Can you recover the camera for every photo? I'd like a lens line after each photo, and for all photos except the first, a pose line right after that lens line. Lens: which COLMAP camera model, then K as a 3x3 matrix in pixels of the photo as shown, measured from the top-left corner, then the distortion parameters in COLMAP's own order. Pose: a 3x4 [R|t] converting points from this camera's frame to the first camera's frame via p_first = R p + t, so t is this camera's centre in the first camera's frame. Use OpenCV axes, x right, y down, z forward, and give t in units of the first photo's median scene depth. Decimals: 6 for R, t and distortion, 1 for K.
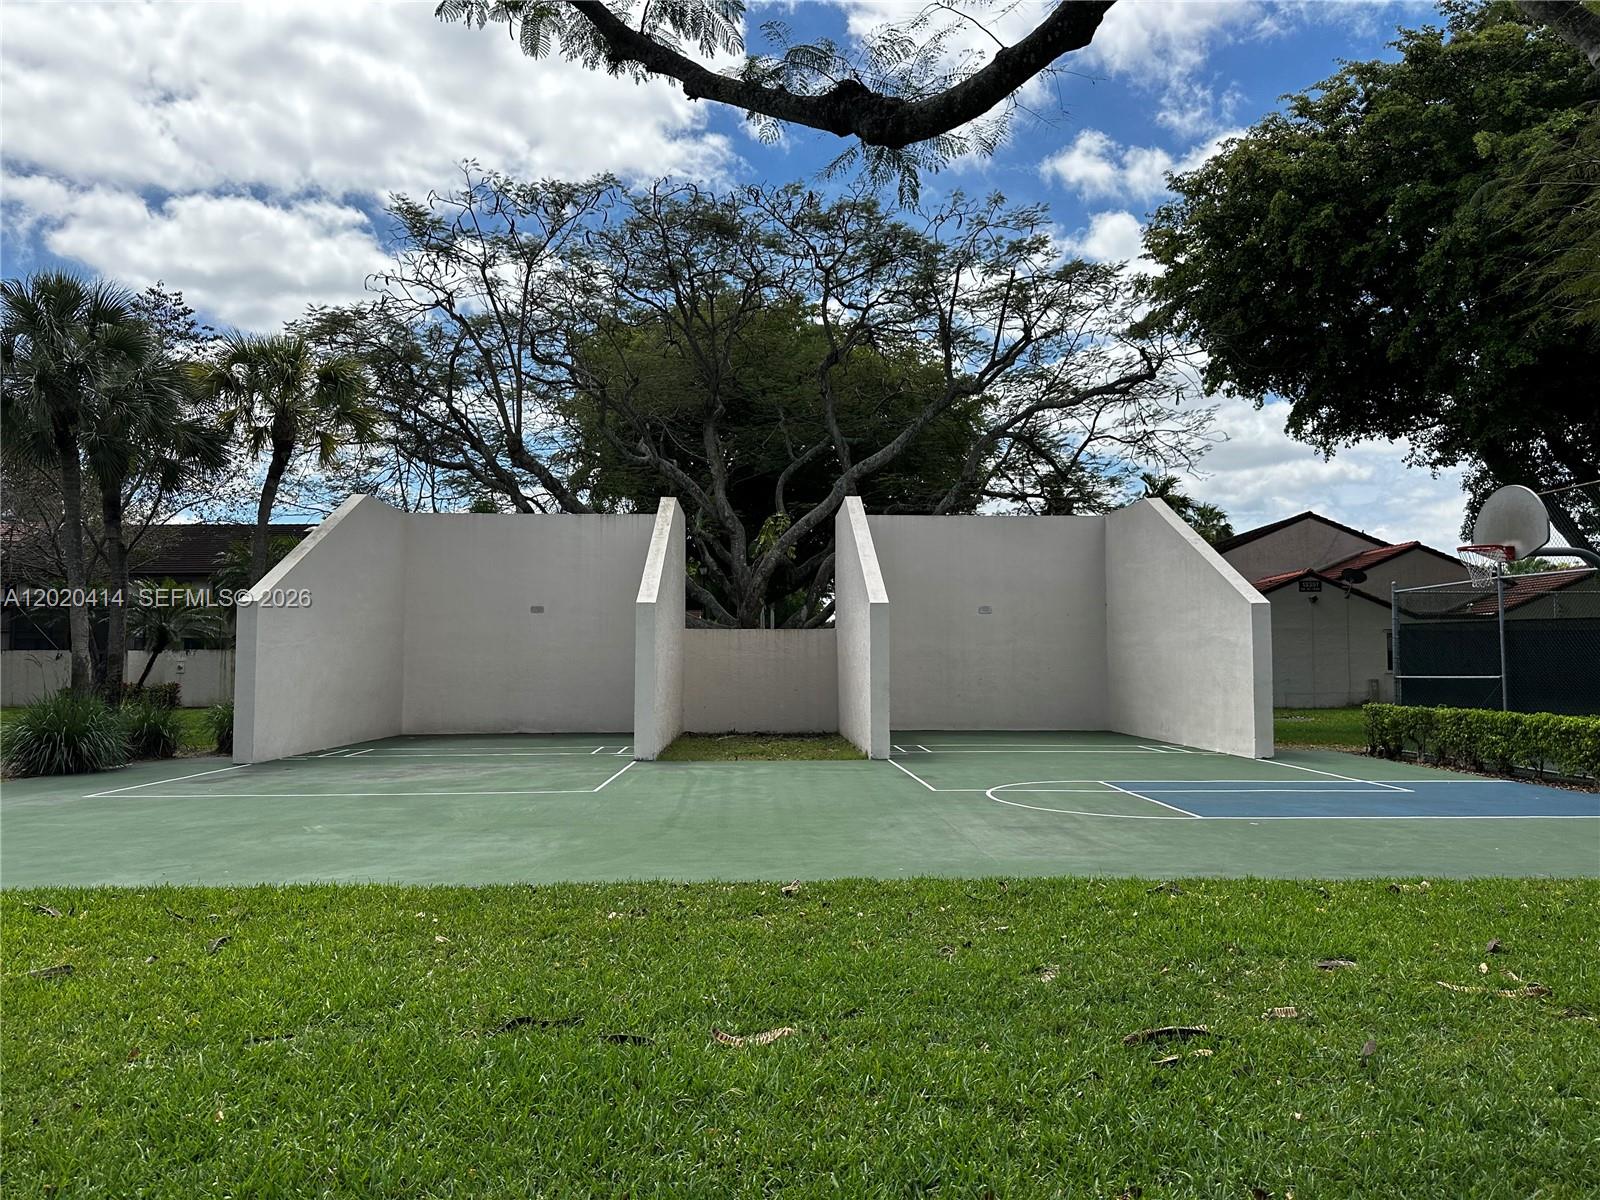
lens RADIAL K [[1100.8, 0, 800.0], [0, 1100.8, 600.0], [0, 0, 1]] dist [0.000017, -0.004800]
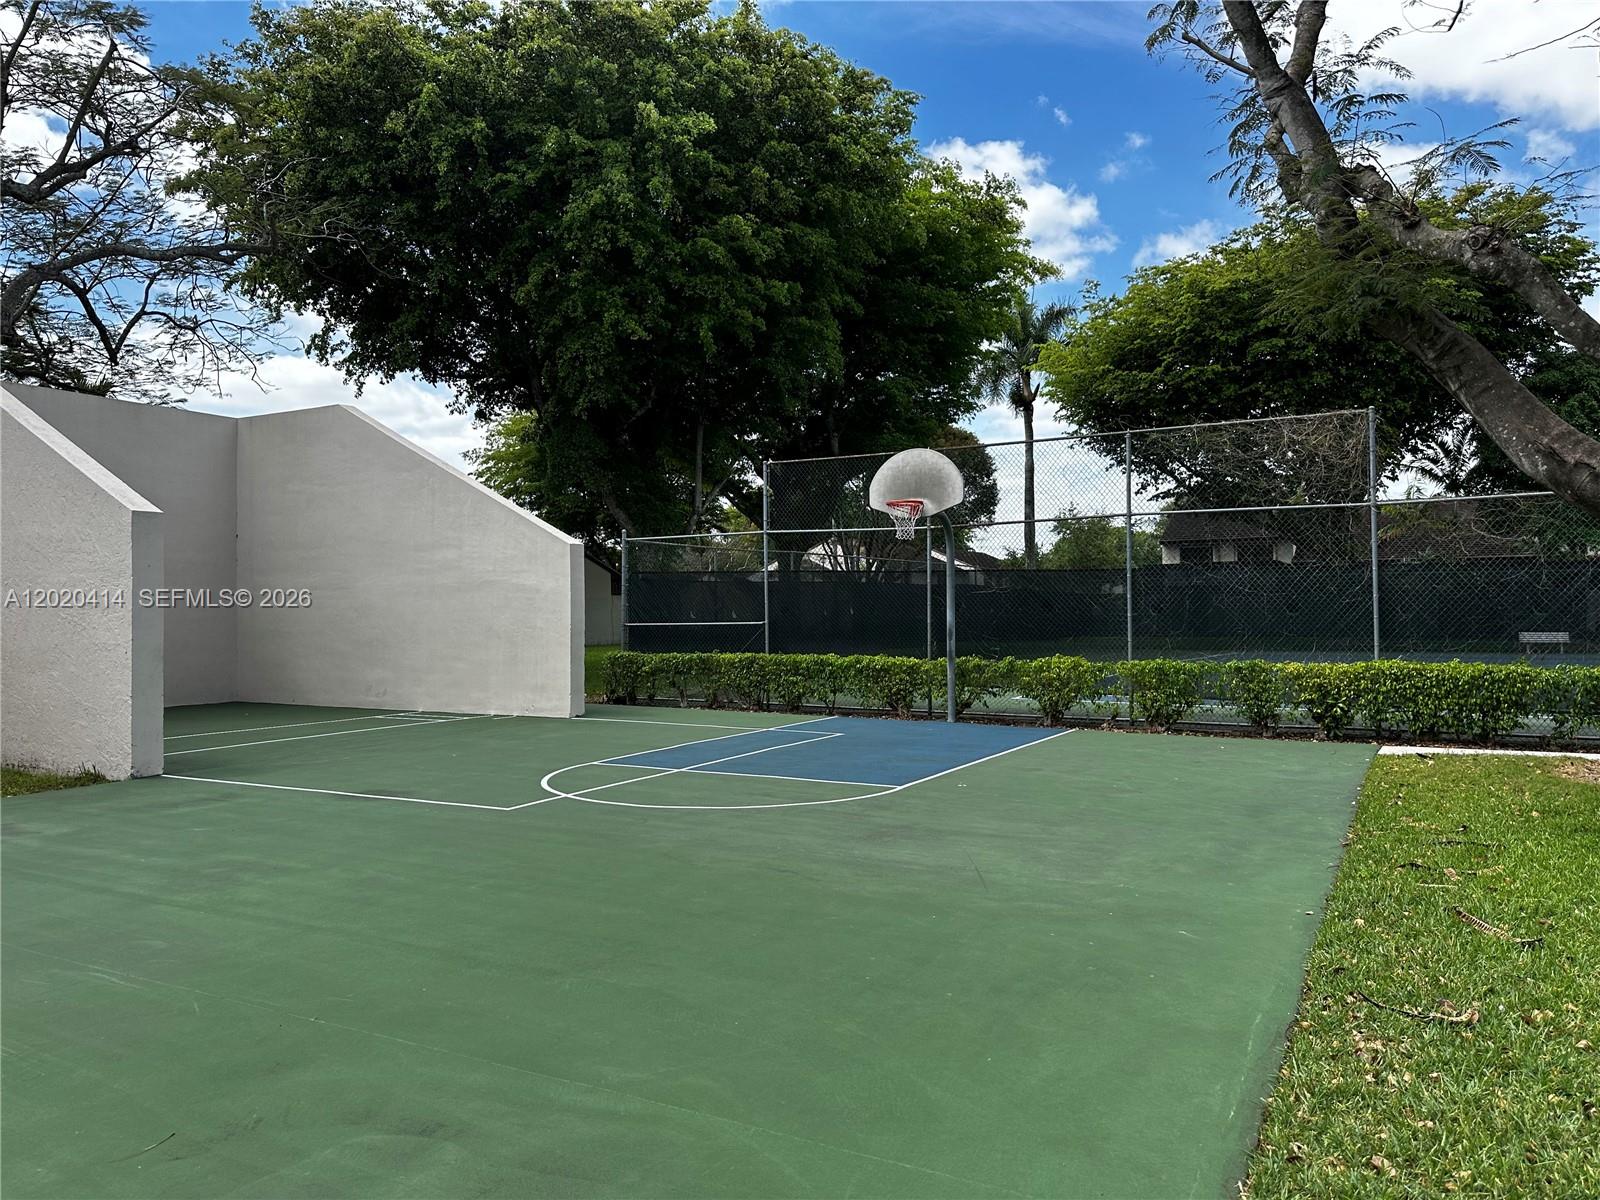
lens RADIAL K [[1100.8, 0, 800.0], [0, 1100.8, 600.0], [0, 0, 1]] dist [0.000017, -0.004800]
pose [[0.509700, 0.001652, 0.860351, -0.236608], [-0.043869, 0.998747, 0.024071, 0.017335], [-0.859233, -0.050012, 0.509134, 0.357684]]
